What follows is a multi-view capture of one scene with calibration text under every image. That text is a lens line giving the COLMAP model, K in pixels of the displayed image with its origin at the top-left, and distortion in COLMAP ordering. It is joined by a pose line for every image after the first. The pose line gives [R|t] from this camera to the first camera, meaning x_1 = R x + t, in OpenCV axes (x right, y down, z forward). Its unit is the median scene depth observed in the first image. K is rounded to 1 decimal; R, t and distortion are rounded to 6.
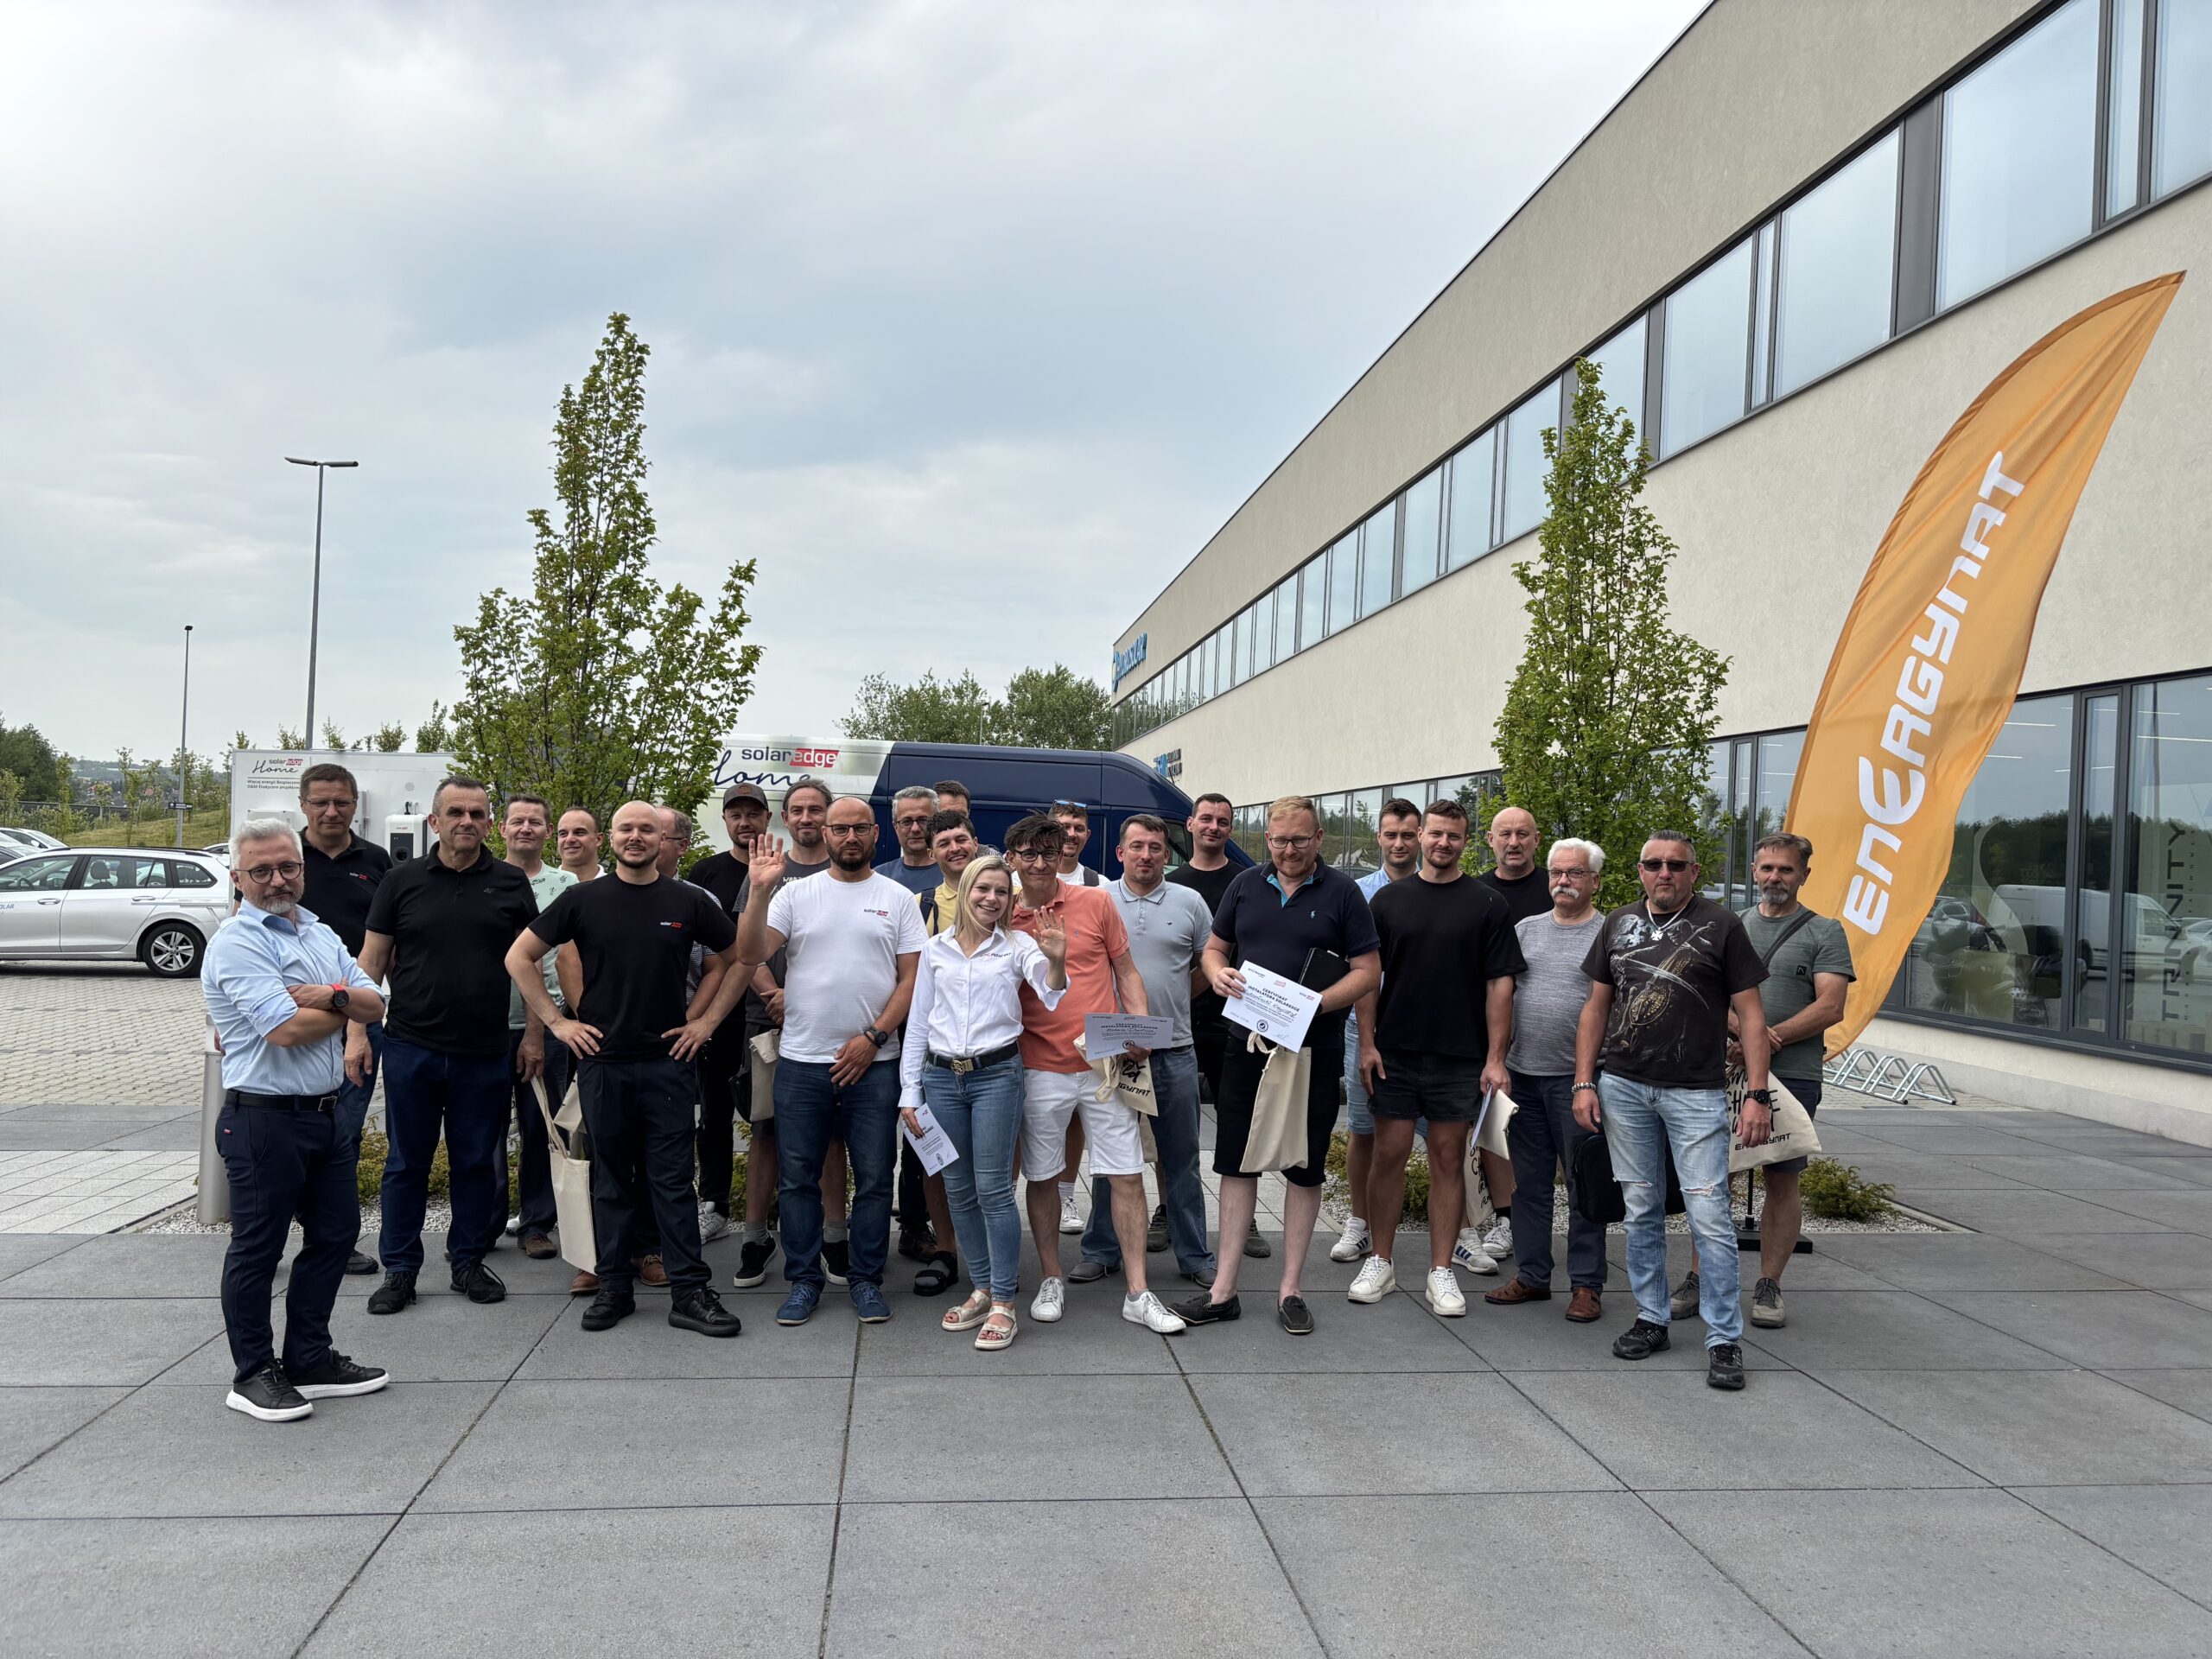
lens RADIAL K [[1709.4, 0, 1101.7], [0, 1709.4, 821.5], [0, 0, 1]] dist [0.040018, -0.034505]
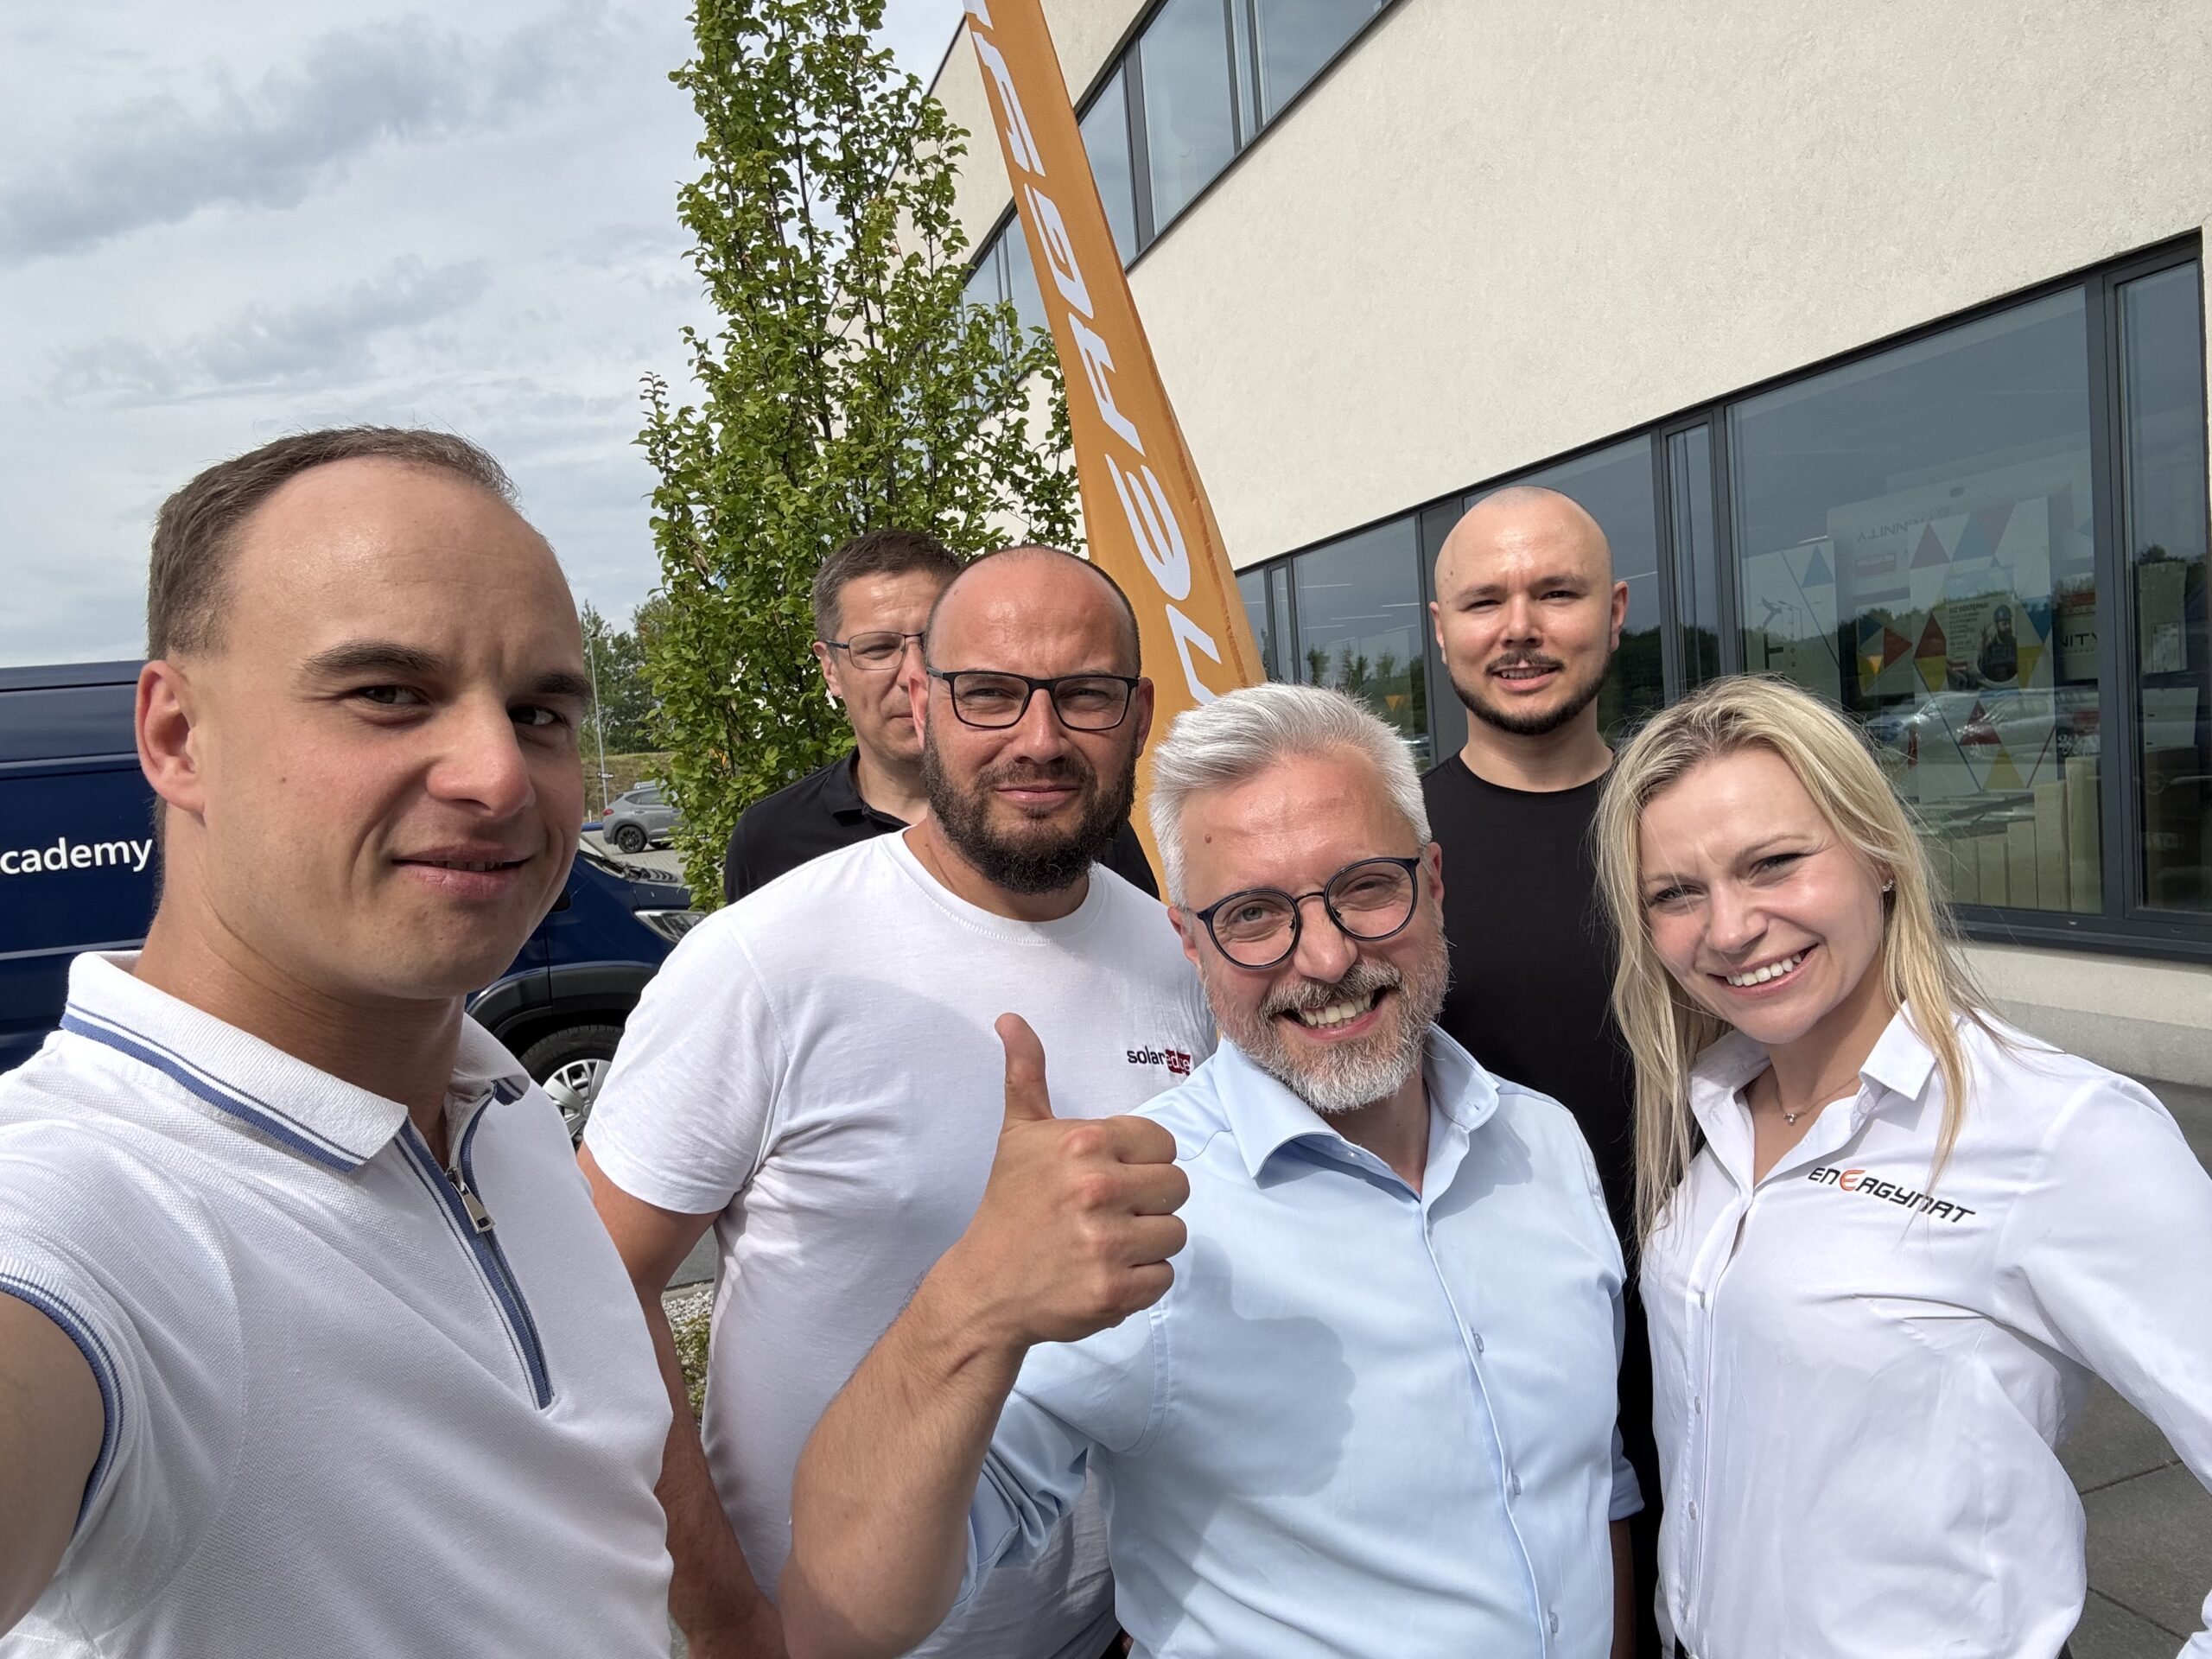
lens RADIAL K [[1581.5, 0, 1110.8], [0, 1581.5, 840.9], [0, 0, 1]] dist [0.005521, -0.001159]
pose [[0.973785, -0.128620, 0.187618, 0.202865], [0.114212, 0.989751, 0.085725, 0.013224], [-0.196721, -0.062049, 0.978494, 0.396504]]
